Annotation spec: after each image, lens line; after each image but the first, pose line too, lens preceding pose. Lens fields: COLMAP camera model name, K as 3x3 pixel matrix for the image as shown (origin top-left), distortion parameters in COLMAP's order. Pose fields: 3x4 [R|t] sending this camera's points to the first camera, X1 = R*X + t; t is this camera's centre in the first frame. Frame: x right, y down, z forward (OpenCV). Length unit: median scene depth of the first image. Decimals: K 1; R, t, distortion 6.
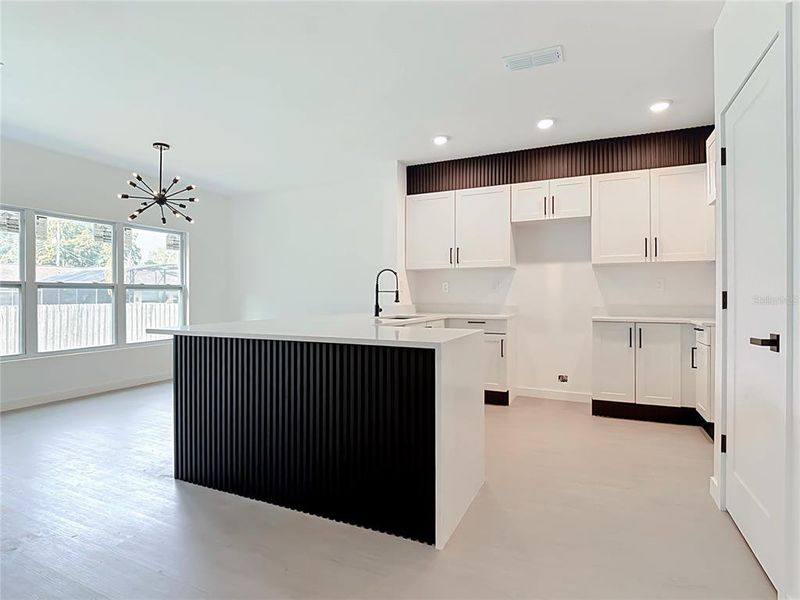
lens RADIAL K [[438.0, 0, 397.4], [0, 438.0, 292.8], [0, 0, 1]] dist [0.027015, -0.043954]
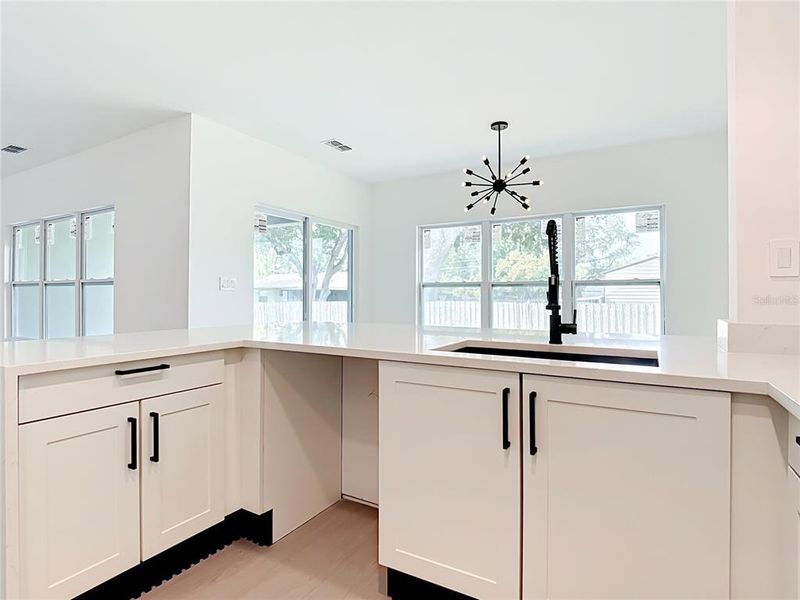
lens RADIAL K [[438.0, 0, 397.4], [0, 438.0, 292.8], [0, 0, 1]] dist [0.027015, -0.043954]
pose [[-0.101333, -0.000297, -0.994853, 0.302890], [0.007591, 0.999971, -0.001072, 0.003135], [0.994824, -0.007661, -0.101327, 0.726177]]
